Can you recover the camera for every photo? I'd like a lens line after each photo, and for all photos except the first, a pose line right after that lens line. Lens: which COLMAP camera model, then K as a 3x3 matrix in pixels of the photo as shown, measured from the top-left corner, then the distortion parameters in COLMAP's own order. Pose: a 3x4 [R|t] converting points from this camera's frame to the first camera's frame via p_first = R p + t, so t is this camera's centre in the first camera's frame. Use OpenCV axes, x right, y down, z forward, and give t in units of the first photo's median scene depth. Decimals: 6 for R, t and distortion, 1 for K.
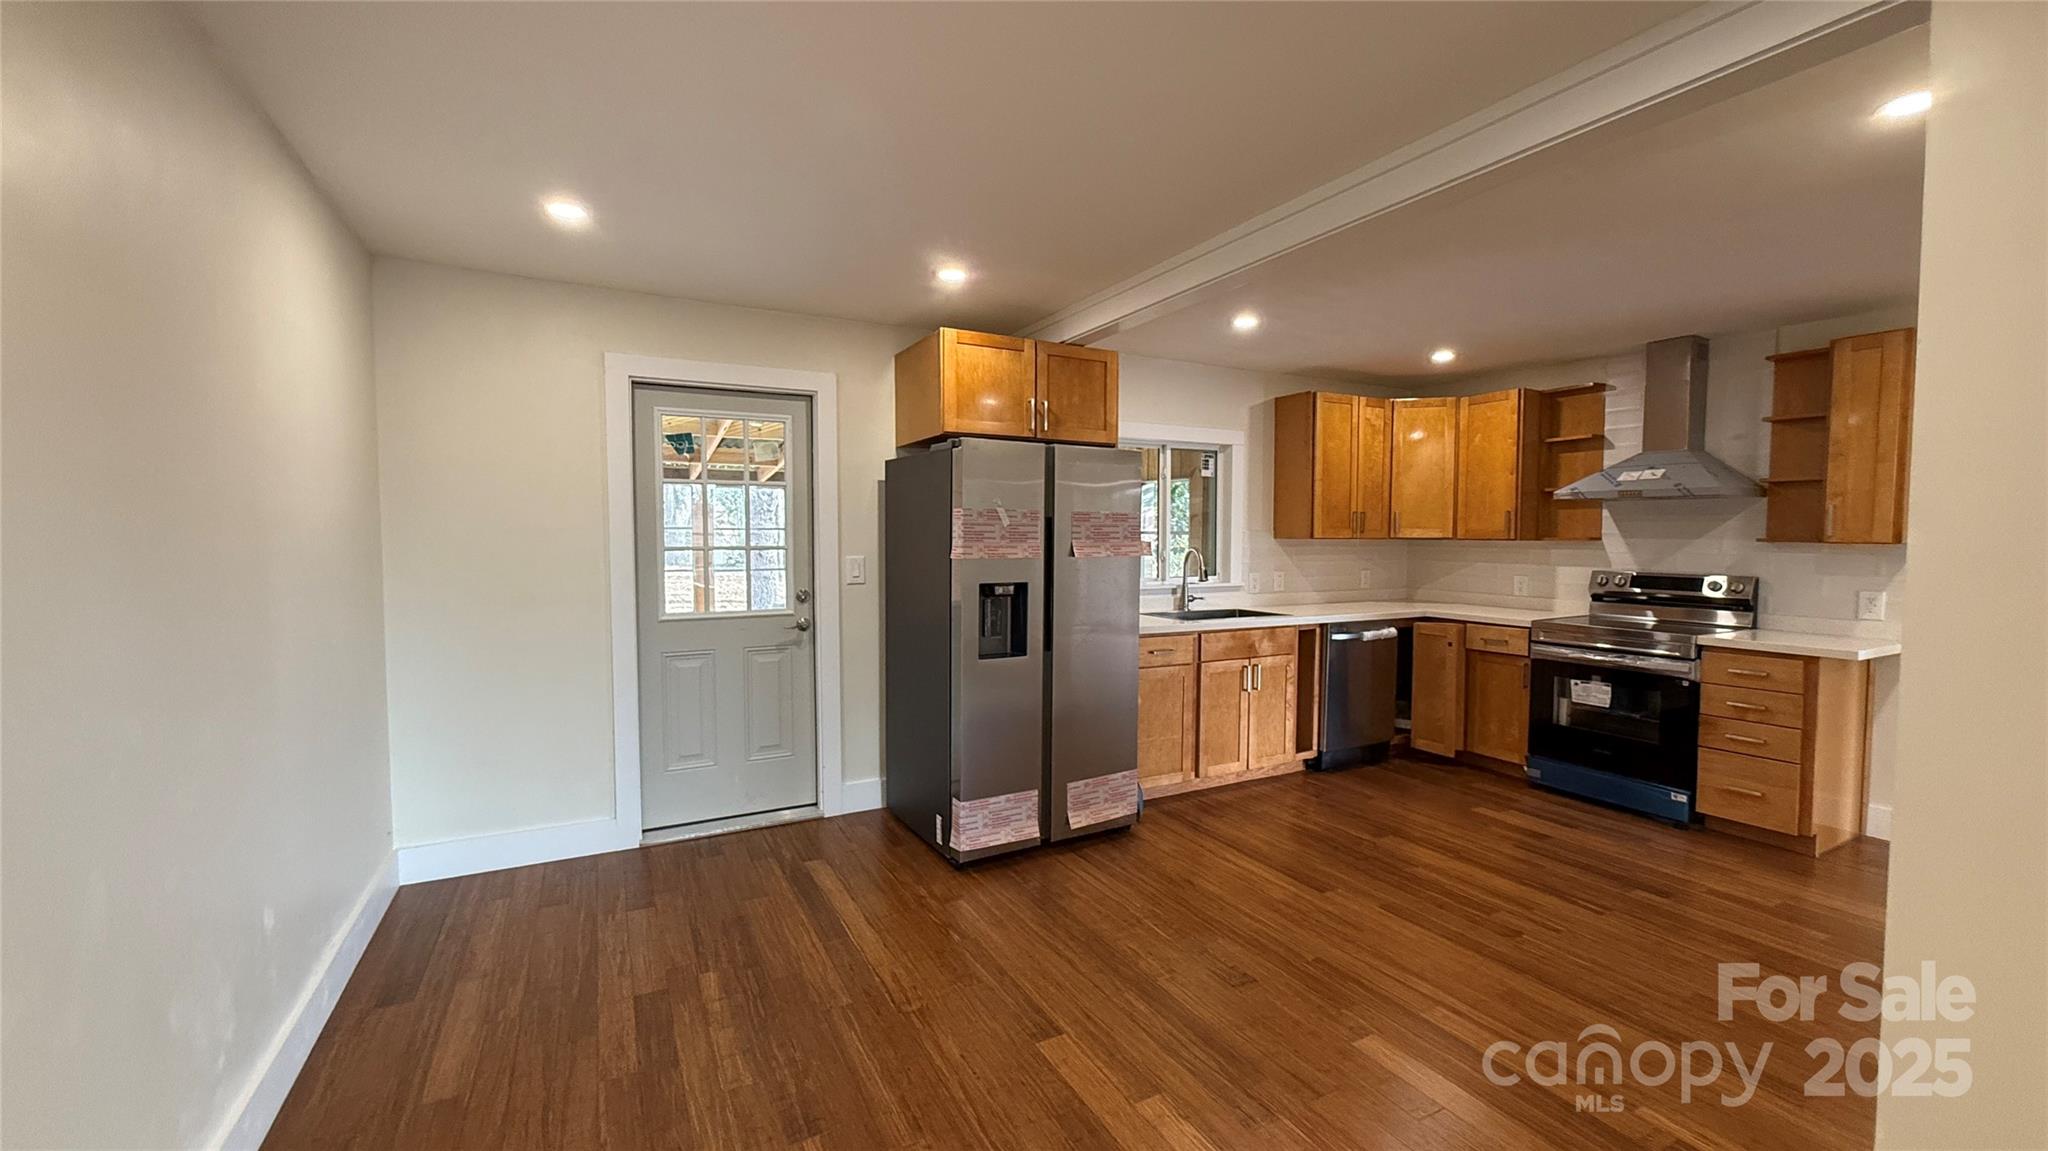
lens RADIAL K [[816.6, 0, 1030.9], [0, 816.6, 574.5], [0, 0, 1]] dist [0.000285, 0.000230]
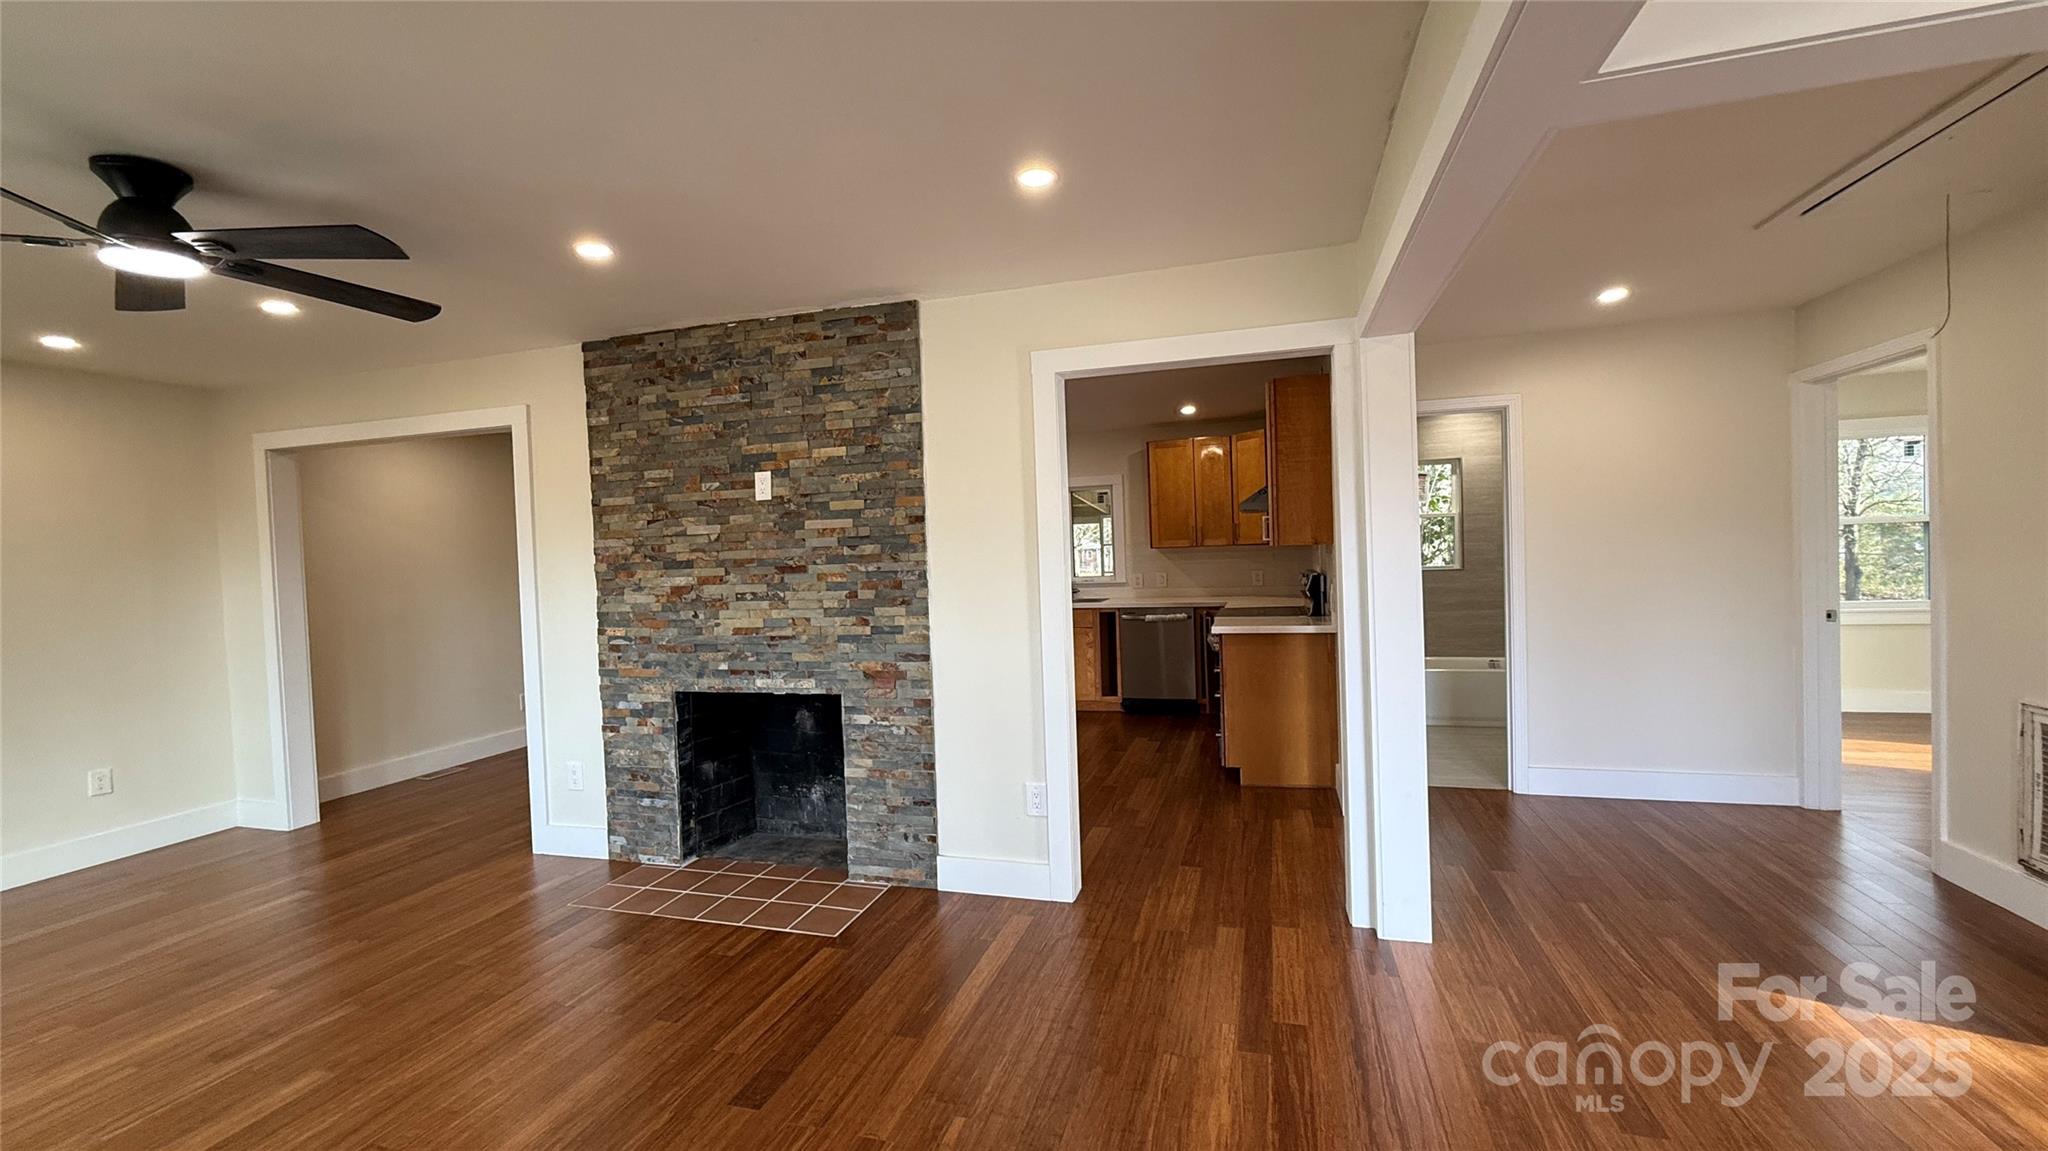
lens RADIAL K [[816.6, 0, 1030.9], [0, 816.6, 574.5], [0, 0, 1]] dist [0.000285, 0.000230]
pose [[0.710257, -0.008625, -0.703890, 1.462953], [0.003364, 0.999955, -0.008858, 0.015398], [0.703935, 0.003924, 0.710254, -0.152111]]
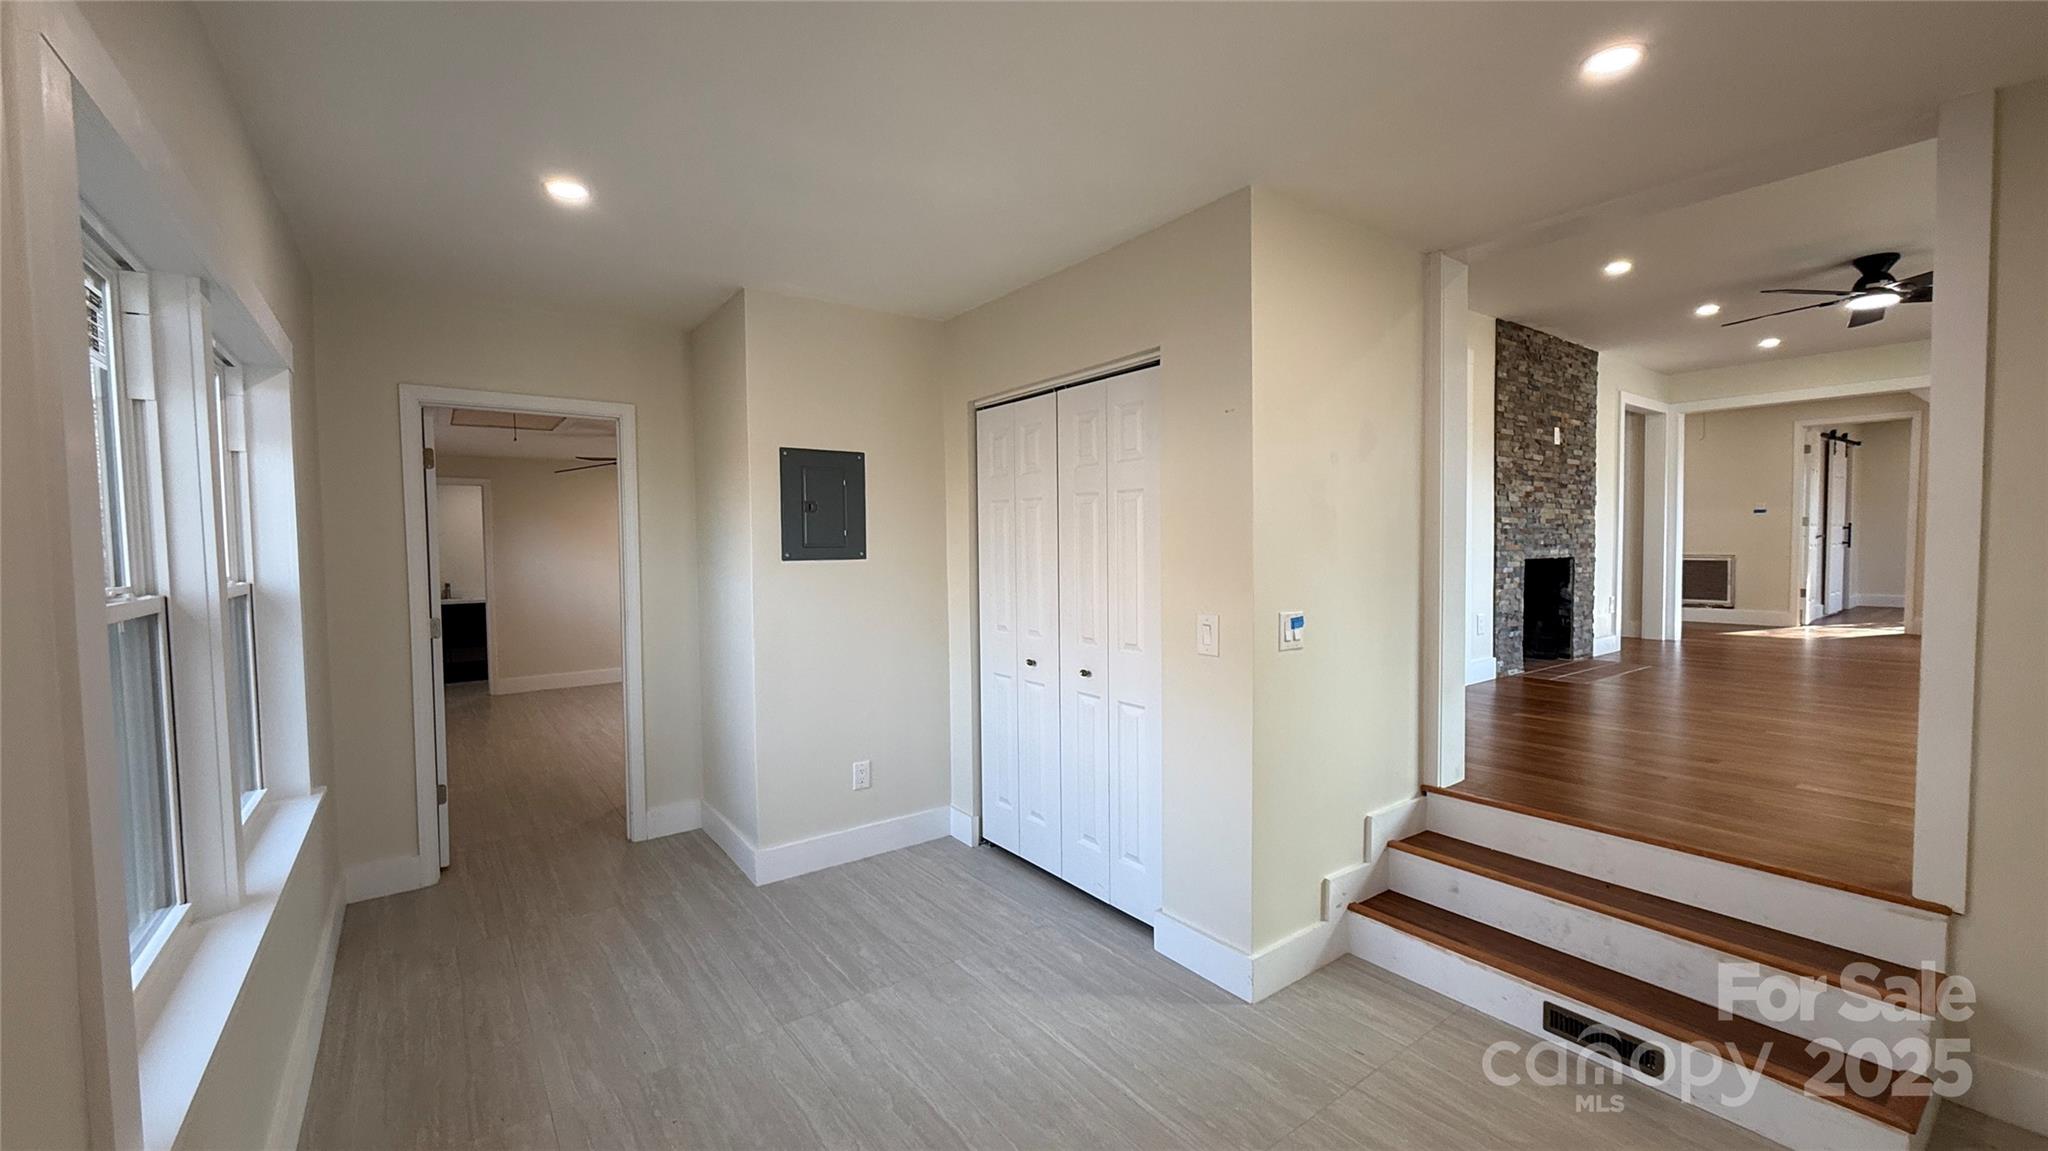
lens RADIAL K [[816.6, 0, 1030.9], [0, 816.6, 574.5], [0, 0, 1]] dist [0.000285, 0.000230]
pose [[0.989830, -0.020366, 0.140791, -0.527852], [0.022086, 0.999699, -0.010661, 0.160439], [-0.140531, 0.013662, 0.989982, -1.075033]]
